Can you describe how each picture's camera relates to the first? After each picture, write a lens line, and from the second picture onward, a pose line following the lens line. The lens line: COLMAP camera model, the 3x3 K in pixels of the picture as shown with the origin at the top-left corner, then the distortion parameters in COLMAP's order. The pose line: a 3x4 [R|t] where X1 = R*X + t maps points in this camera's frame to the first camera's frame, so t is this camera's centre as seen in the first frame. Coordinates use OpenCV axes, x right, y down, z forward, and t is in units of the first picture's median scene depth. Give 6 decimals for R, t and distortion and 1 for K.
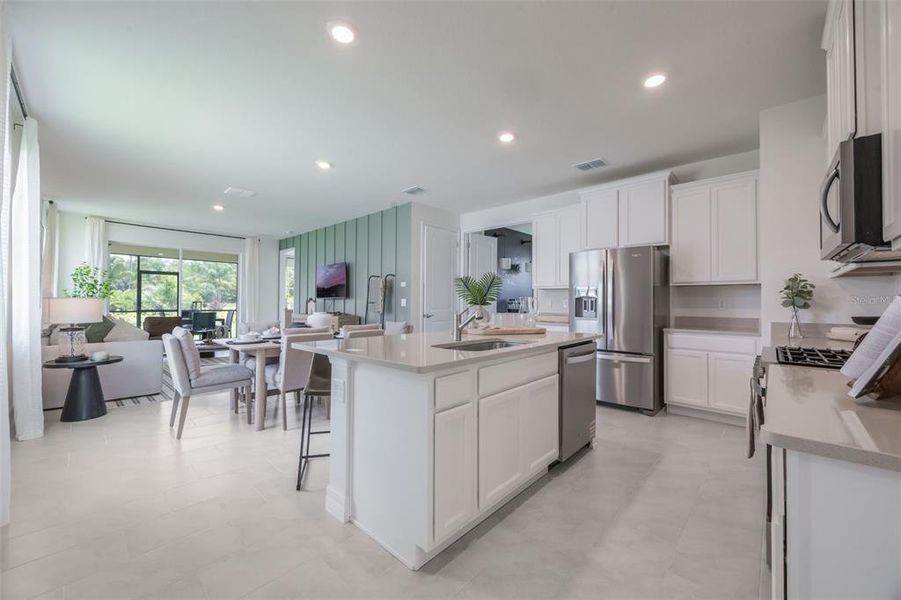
lens RADIAL K [[349.8, 0, 450.6], [0, 349.8, 297.7], [0, 0, 1]] dist [-0.001381, -0.000088]
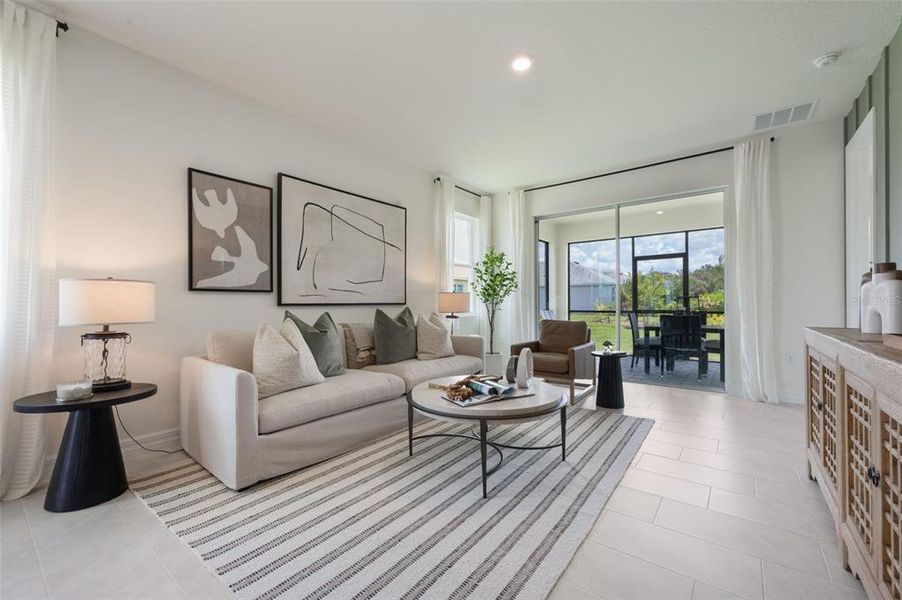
lens RADIAL K [[369.1, 0, 456.8], [0, 369.1, 302.3], [0, 0, 1]] dist [0.002142, 0.000069]
pose [[0.092856, -0.011777, -0.995610, -0.273600], [0.018028, 0.999786, -0.010145, 0.036092], [0.995516, -0.017007, 0.093048, 1.023409]]
